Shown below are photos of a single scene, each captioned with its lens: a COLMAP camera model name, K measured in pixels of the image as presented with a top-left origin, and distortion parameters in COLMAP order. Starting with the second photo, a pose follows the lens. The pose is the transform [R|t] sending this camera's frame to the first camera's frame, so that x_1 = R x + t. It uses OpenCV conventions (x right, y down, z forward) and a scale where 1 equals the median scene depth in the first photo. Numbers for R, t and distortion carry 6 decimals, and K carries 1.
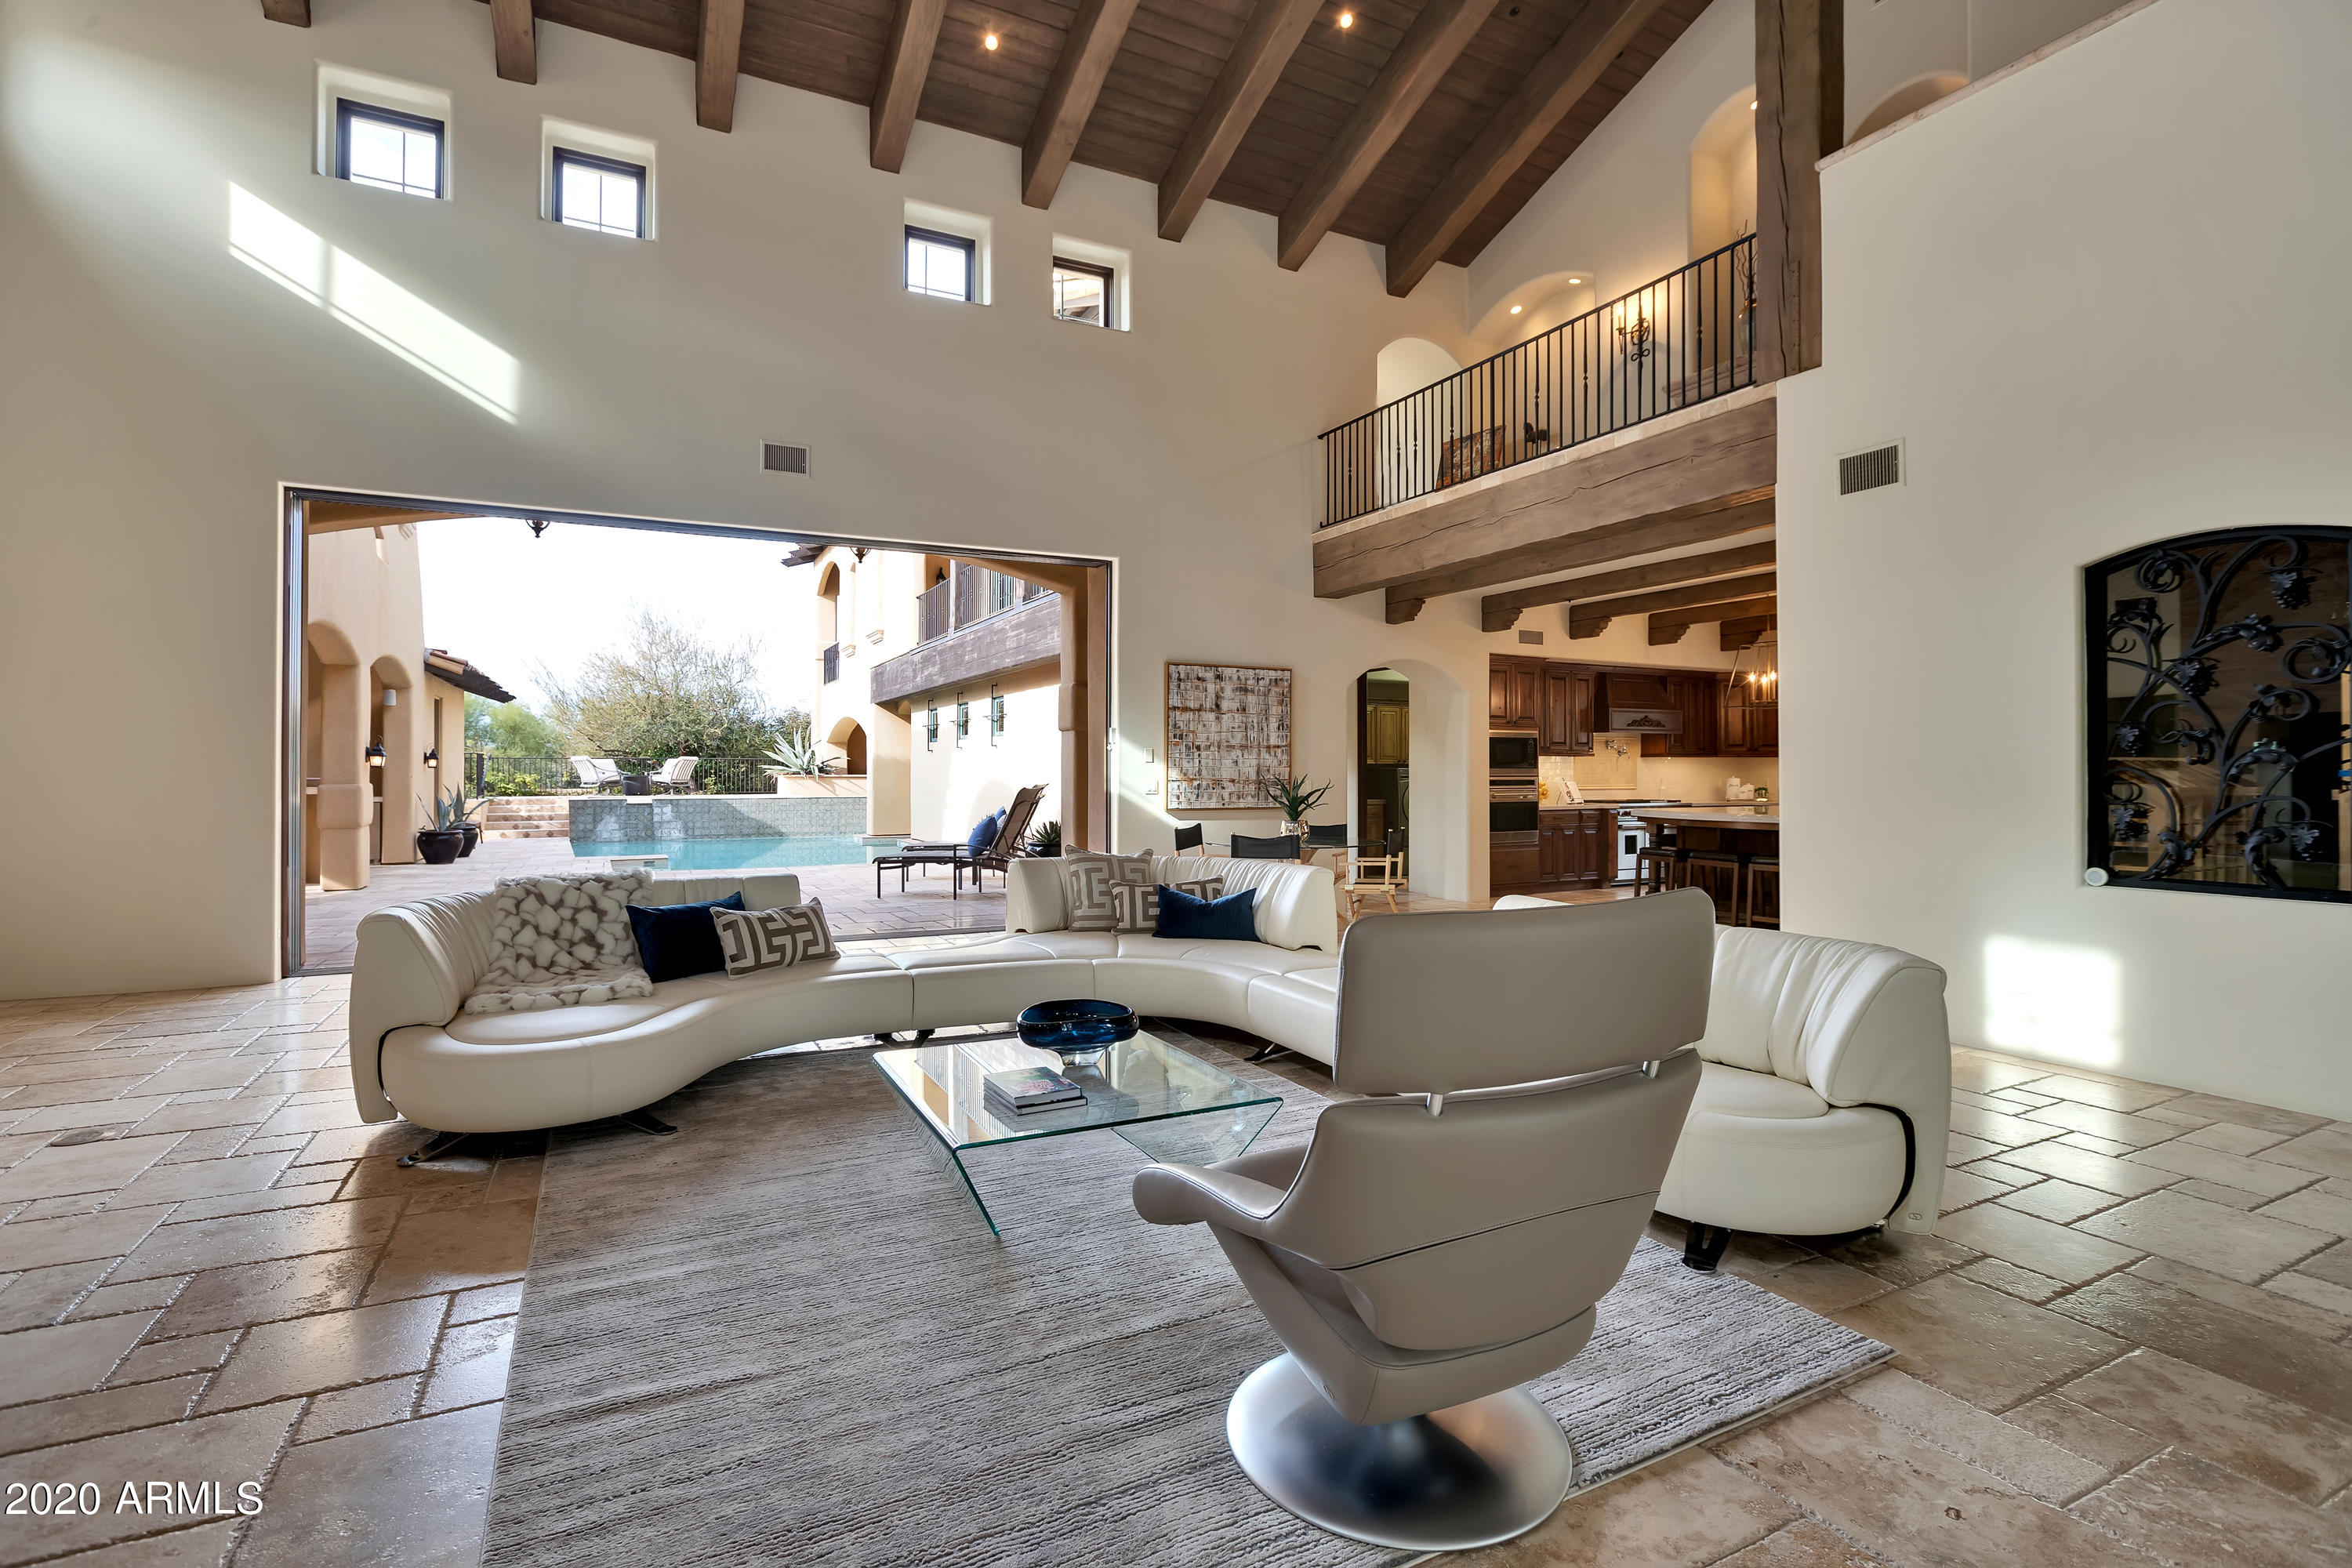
lens RADIAL K [[1091.6, 0, 1173.1], [0, 1091.6, 755.2], [0, 0, 1]] dist [-0.004809, -0.000127]
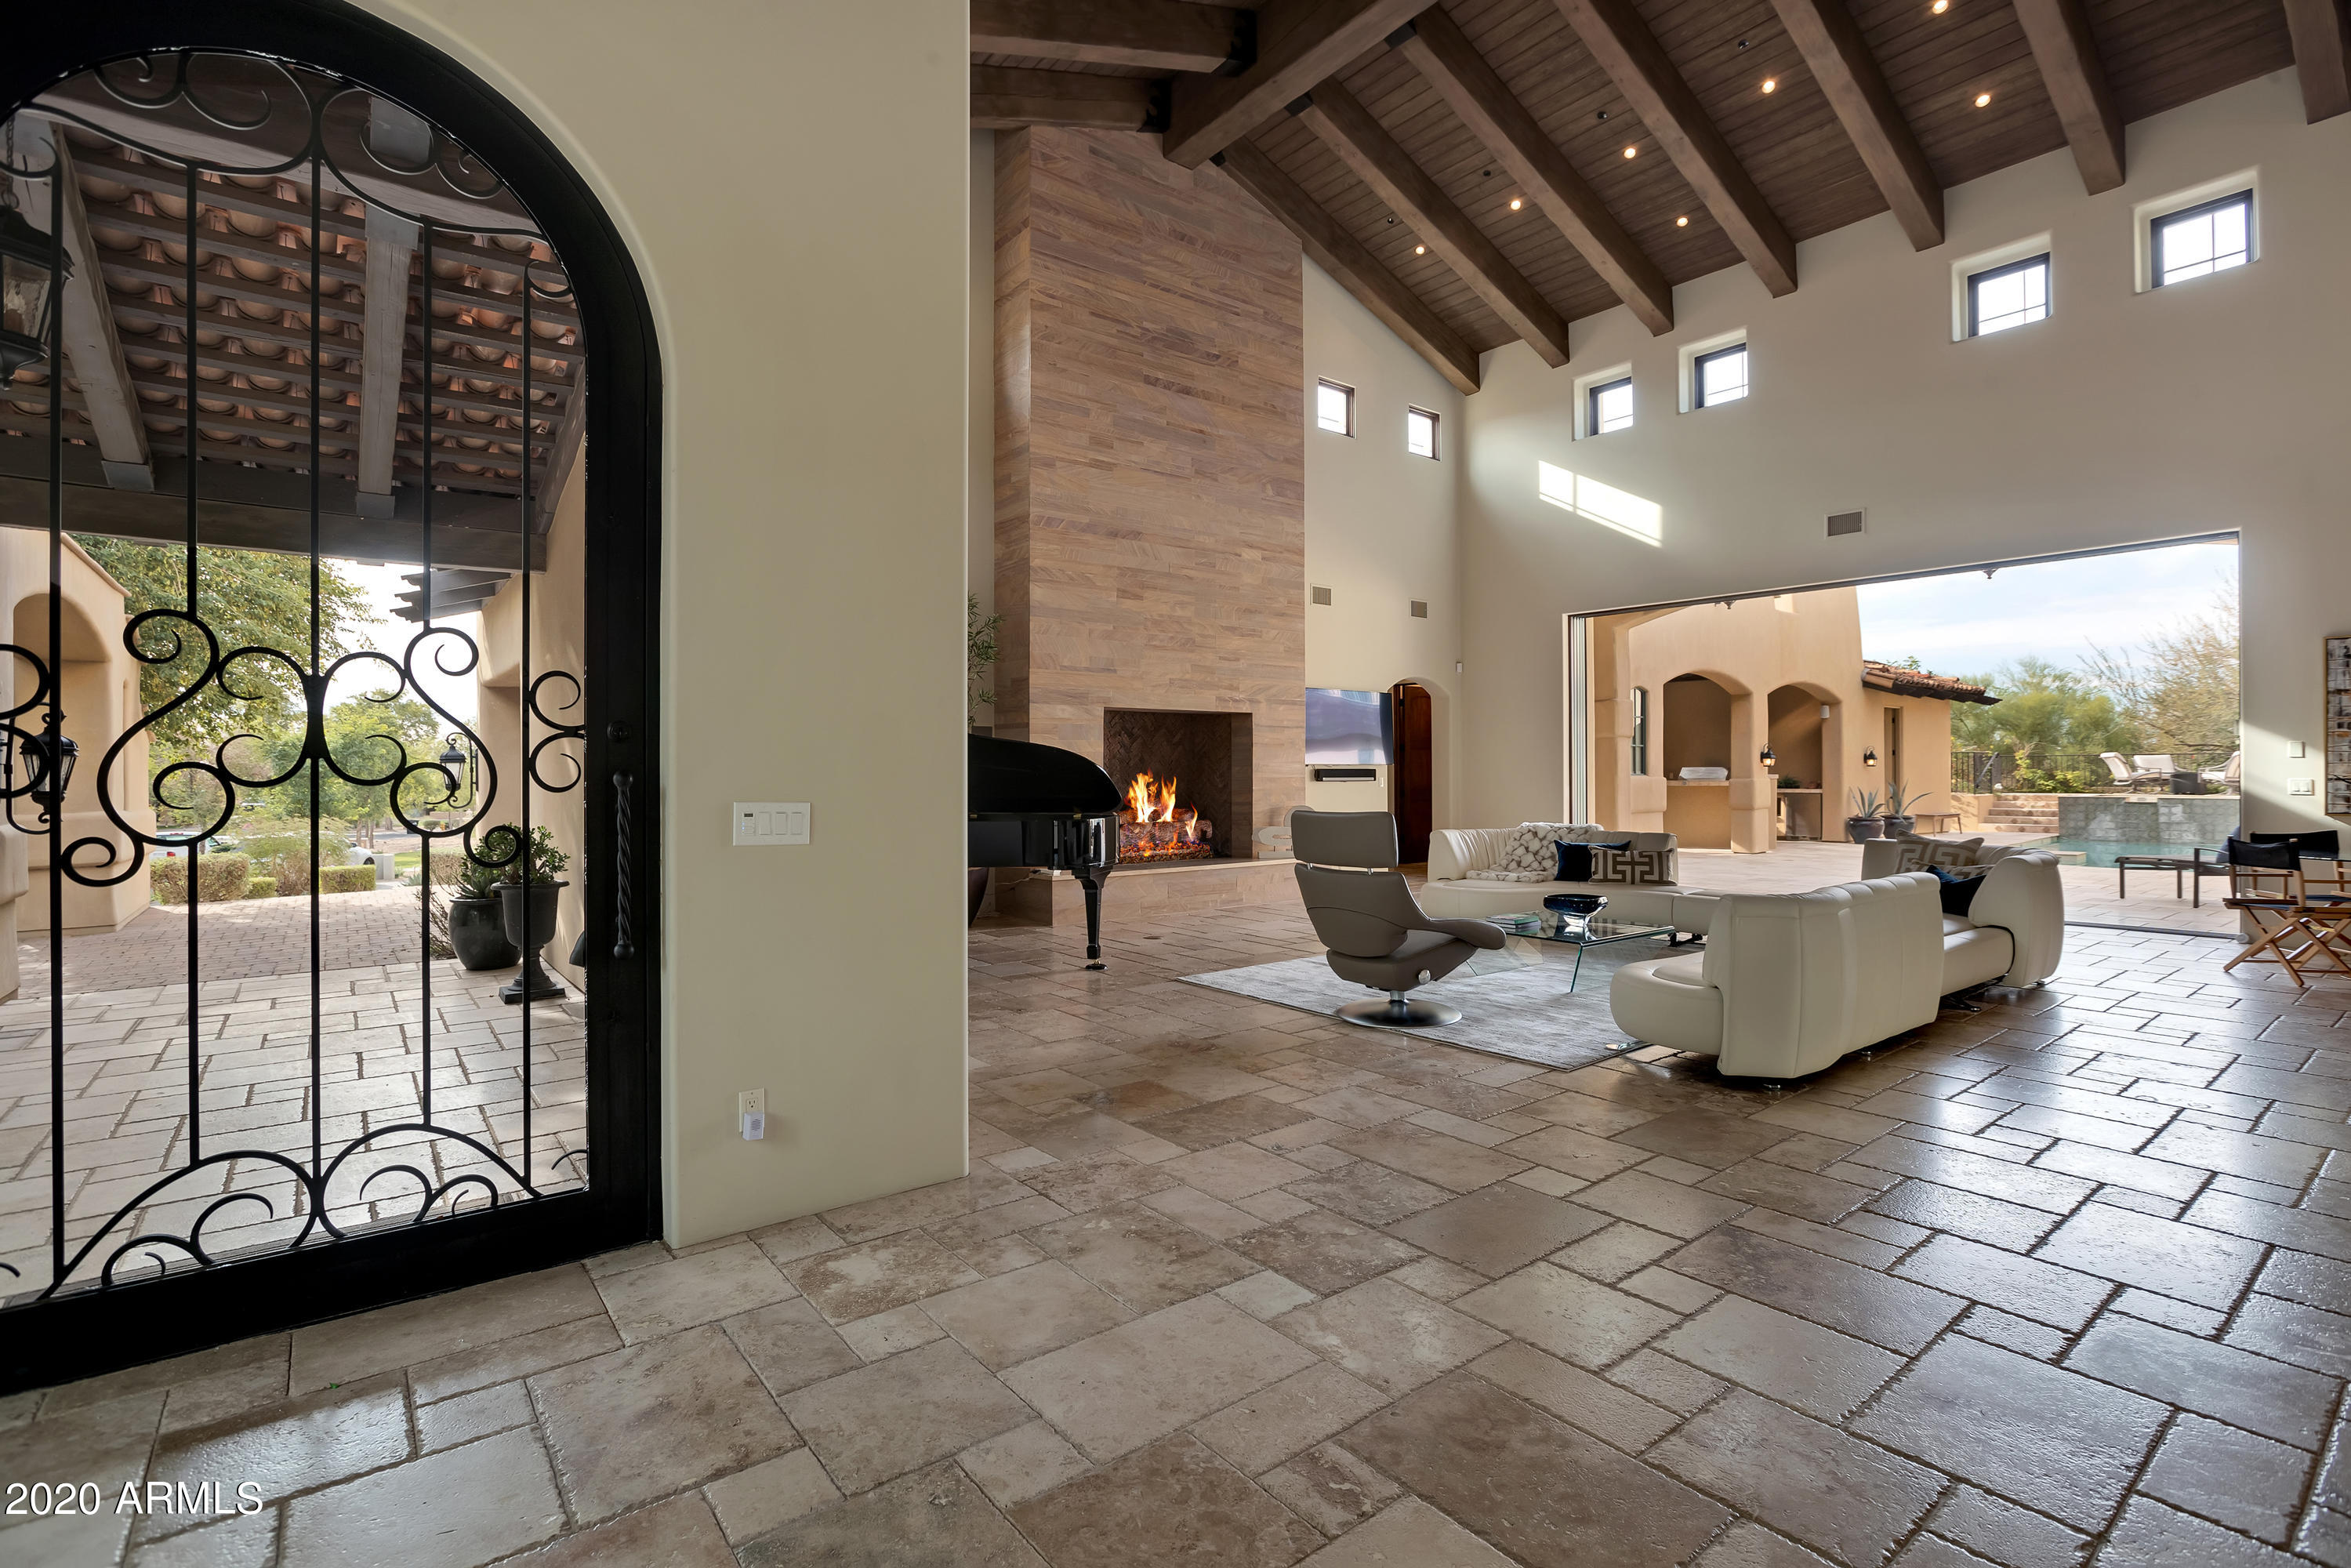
lens RADIAL K [[1091.2, 0, 1172.6], [0, 1091.2, 755.2], [0, 0, 1]] dist [-0.004809, -0.000127]
pose [[0.191286, -0.013191, -0.981446, 0.666432], [0.015736, 0.999822, -0.010371, -0.000814], [0.981408, -0.013460, 0.191460, -0.014246]]
